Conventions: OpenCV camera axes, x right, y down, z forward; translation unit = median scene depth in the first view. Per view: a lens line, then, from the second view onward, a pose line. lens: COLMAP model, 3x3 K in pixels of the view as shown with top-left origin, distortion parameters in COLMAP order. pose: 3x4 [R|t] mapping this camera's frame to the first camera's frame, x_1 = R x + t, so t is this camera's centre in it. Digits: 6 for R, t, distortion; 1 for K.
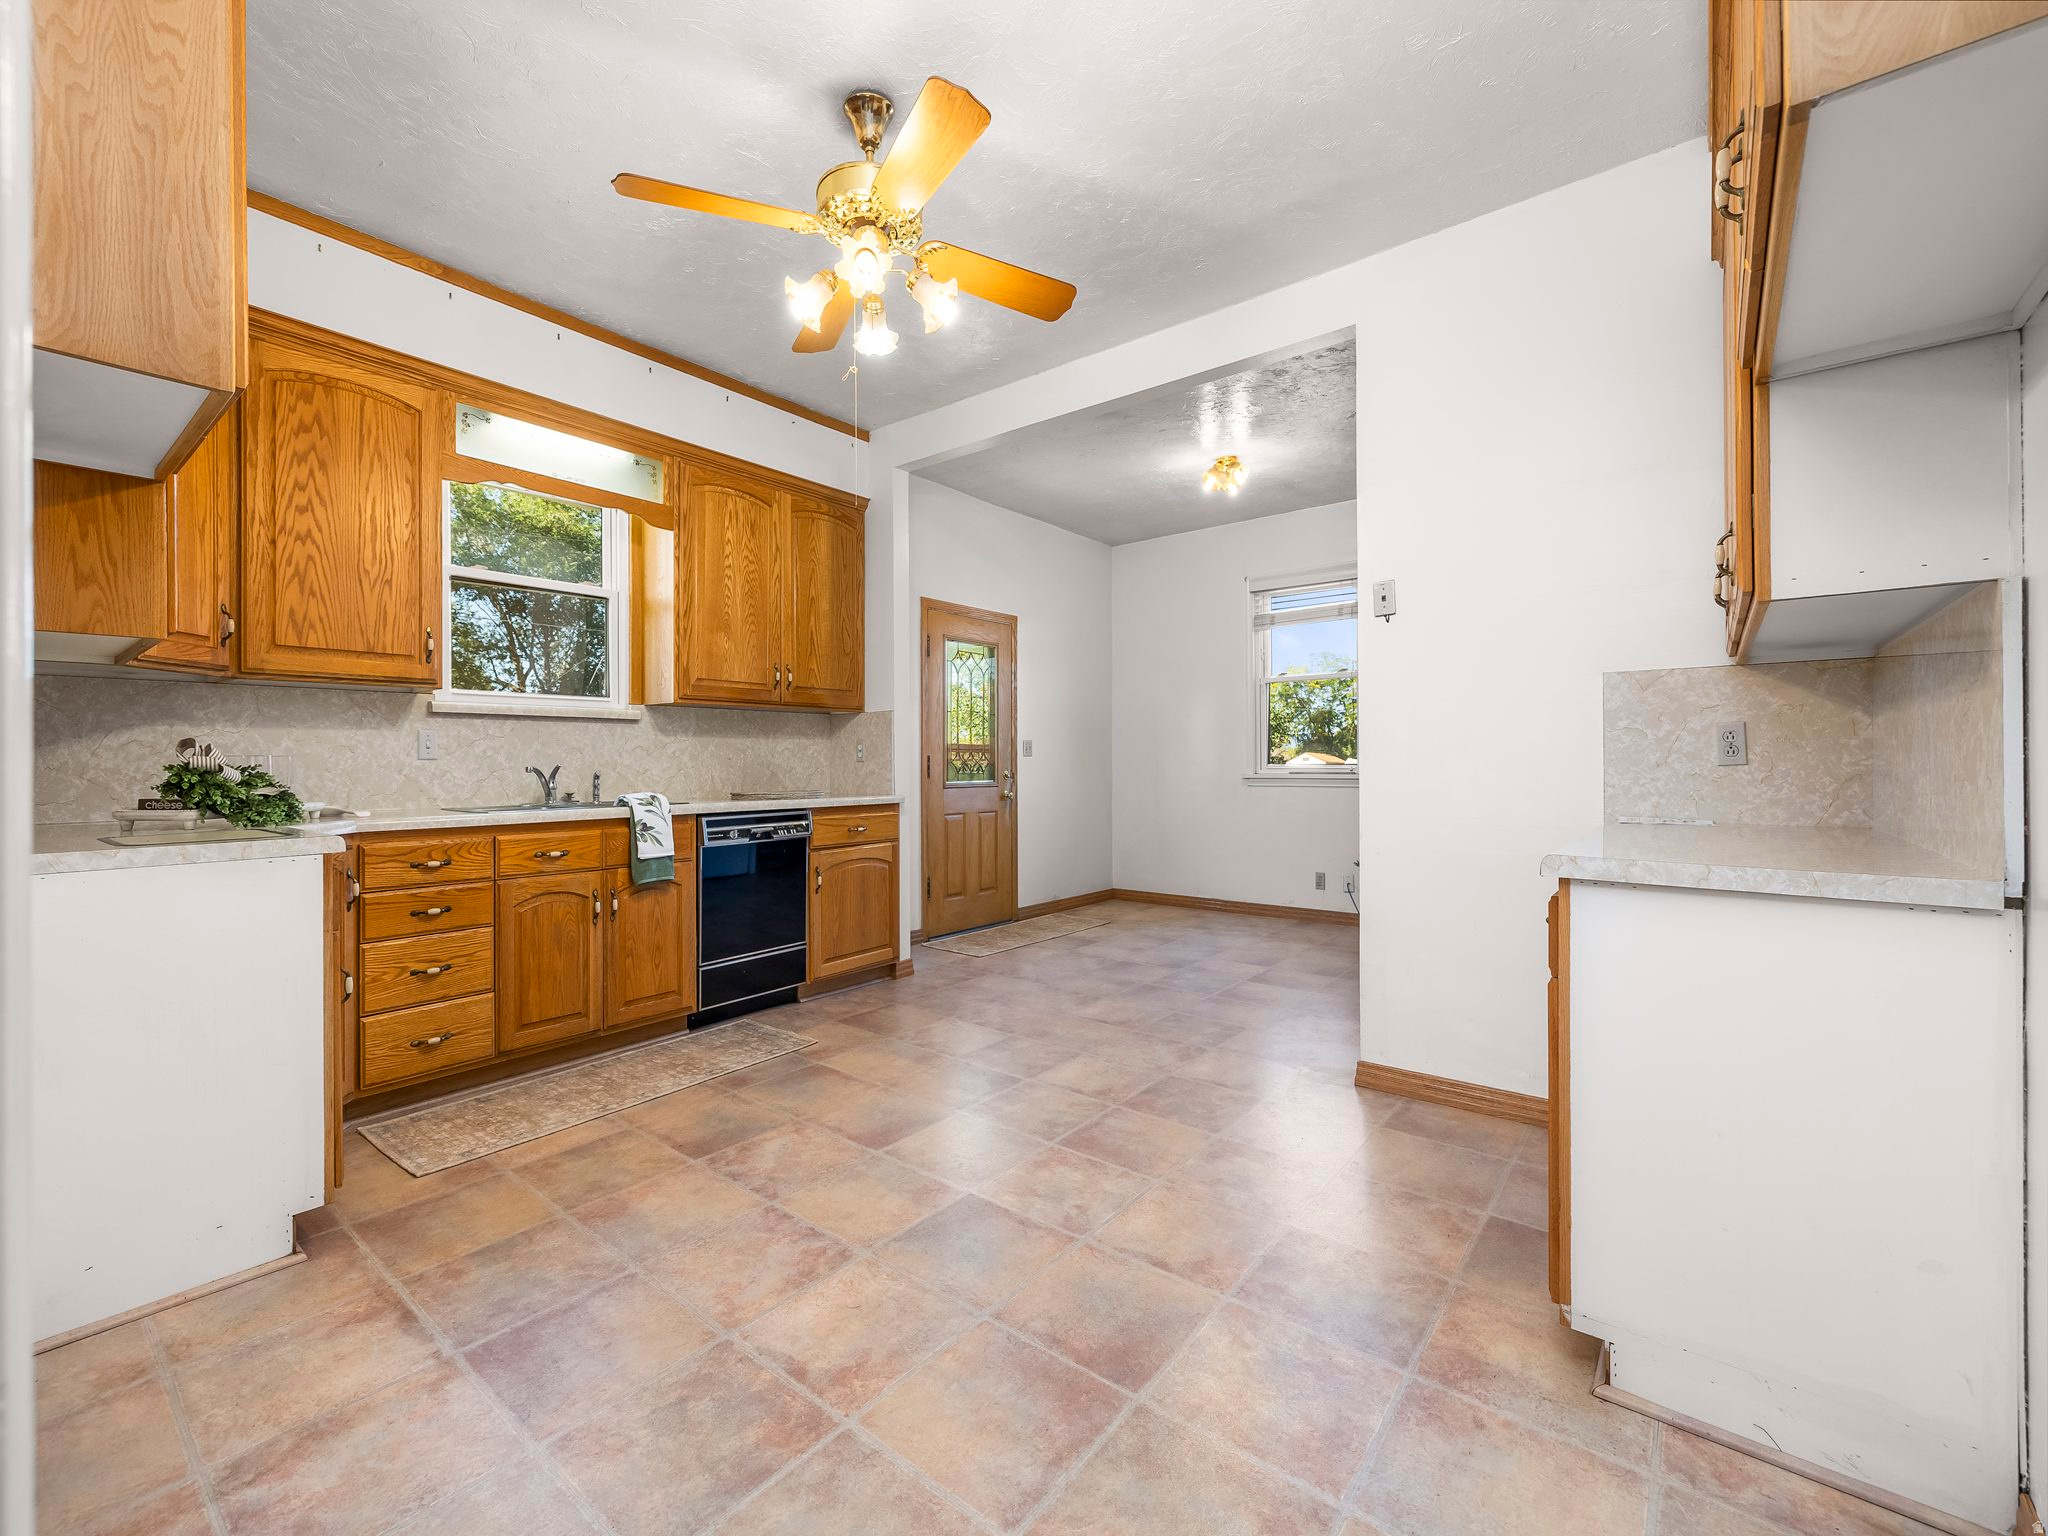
lens RADIAL K [[876.2, 0, 1034.8], [0, 876.2, 754.9], [0, 0, 1]] dist [0.004520, -0.000768]
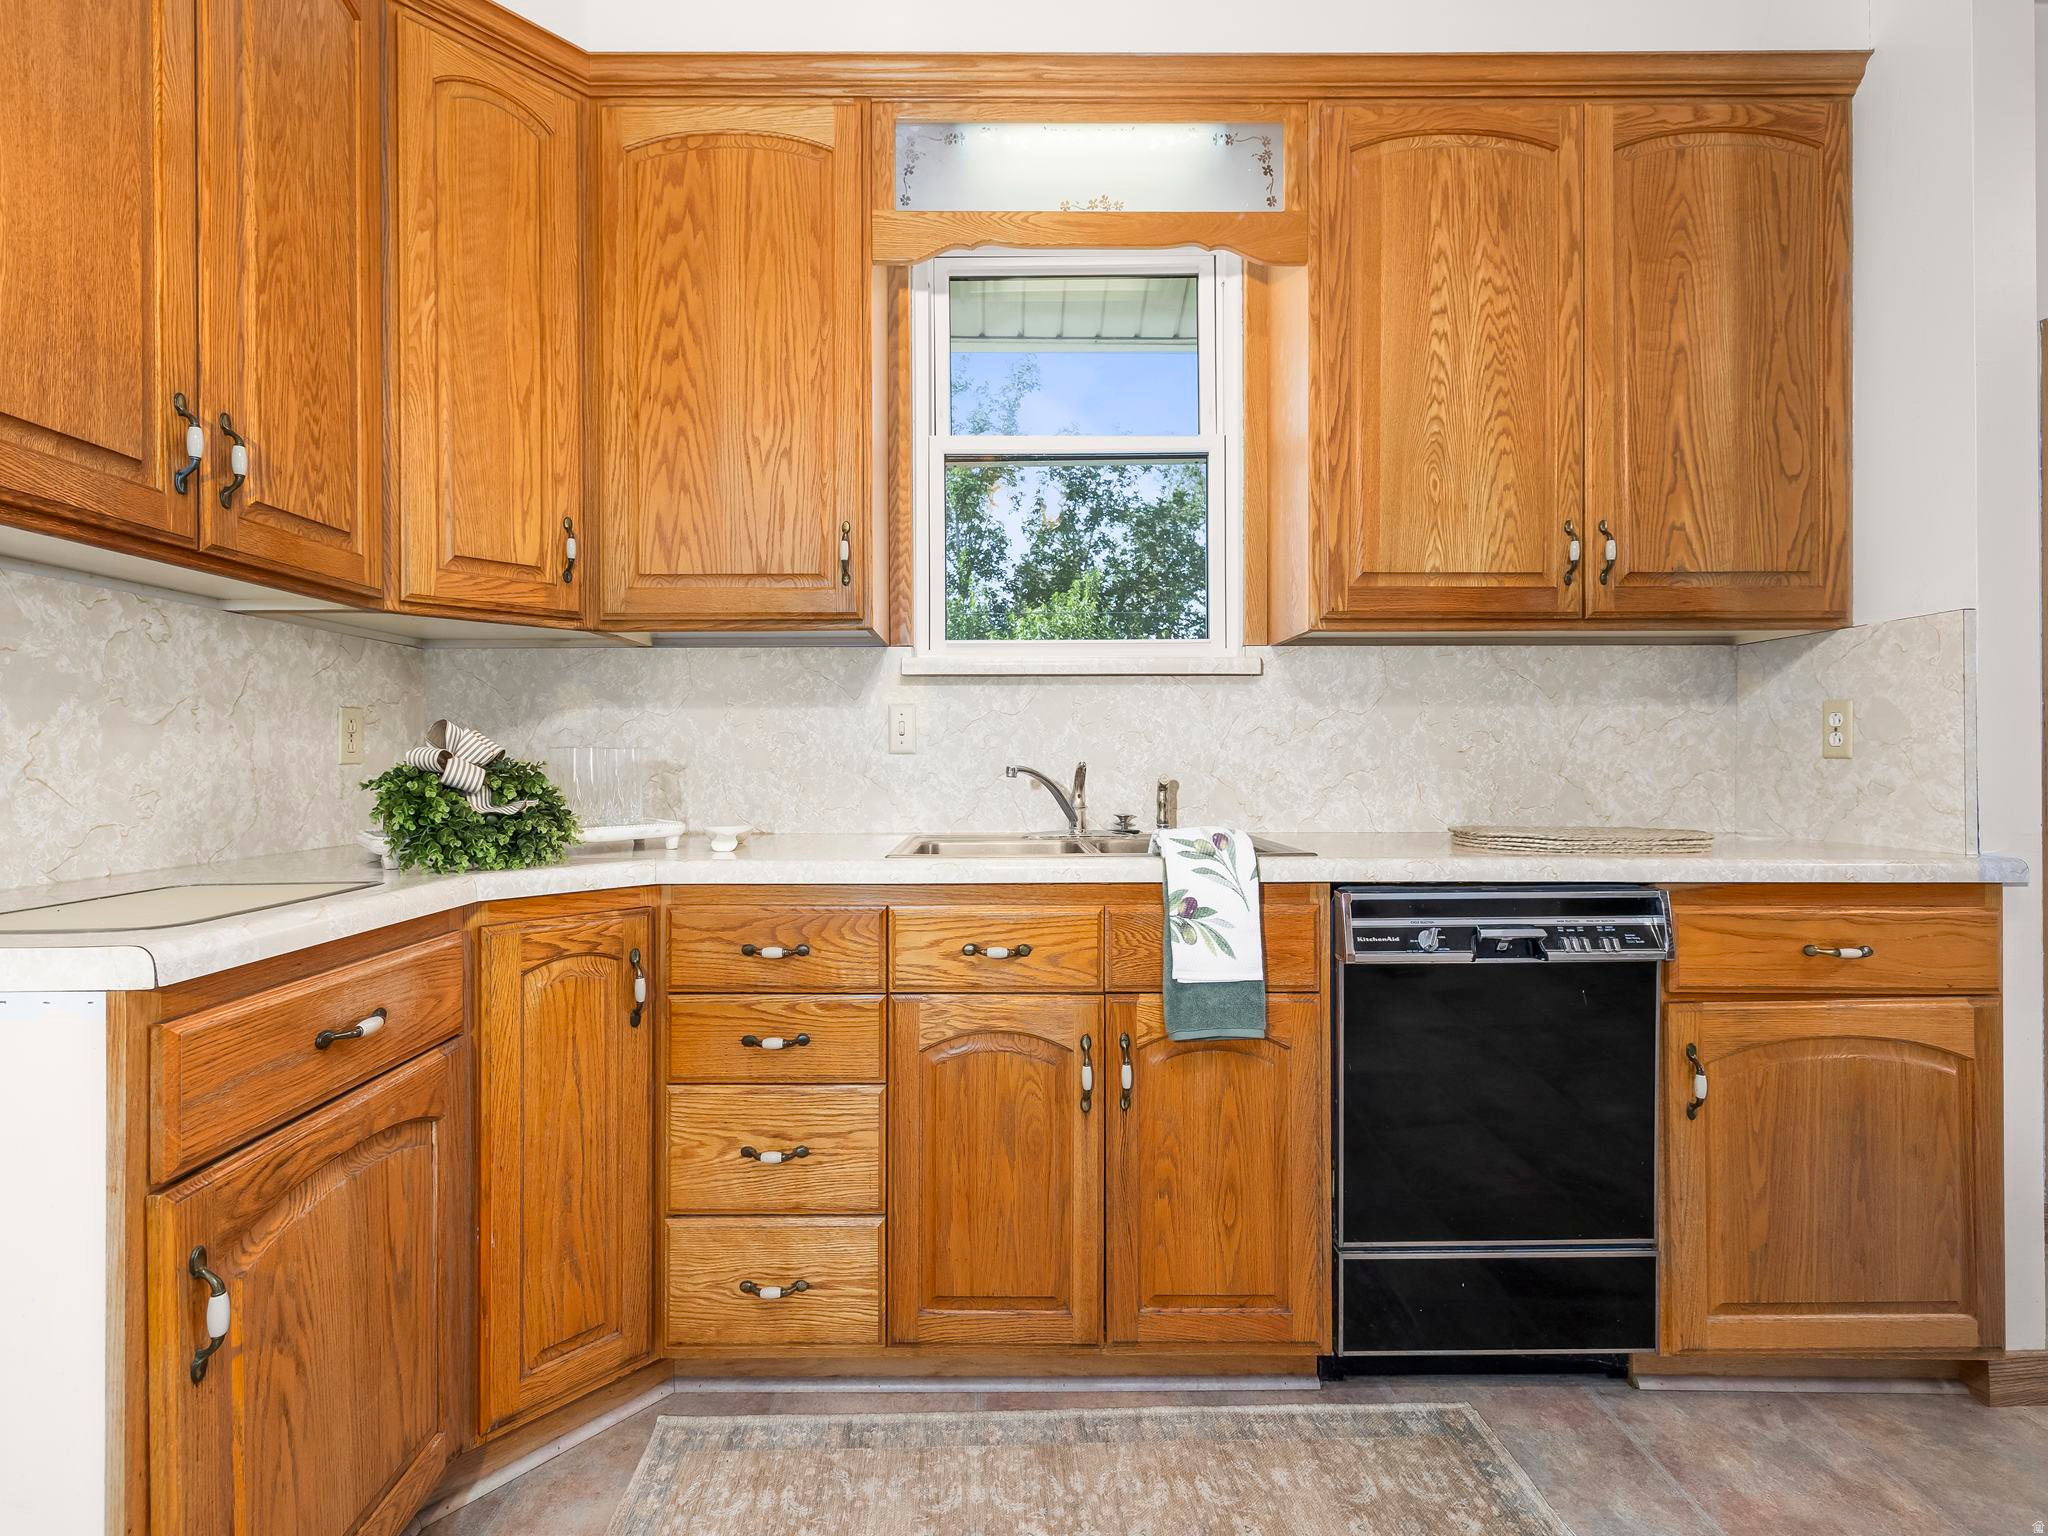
lens RADIAL K [[876.2, 0, 990.6], [0, 876.2, 758.6], [0, 0, 1]] dist [0.004520, -0.000768]
pose [[0.601001, 0.001093, -0.799248, -0.158209], [0.005588, 0.999969, 0.005569, 0.005613], [0.799229, -0.007813, 0.600976, 0.658991]]
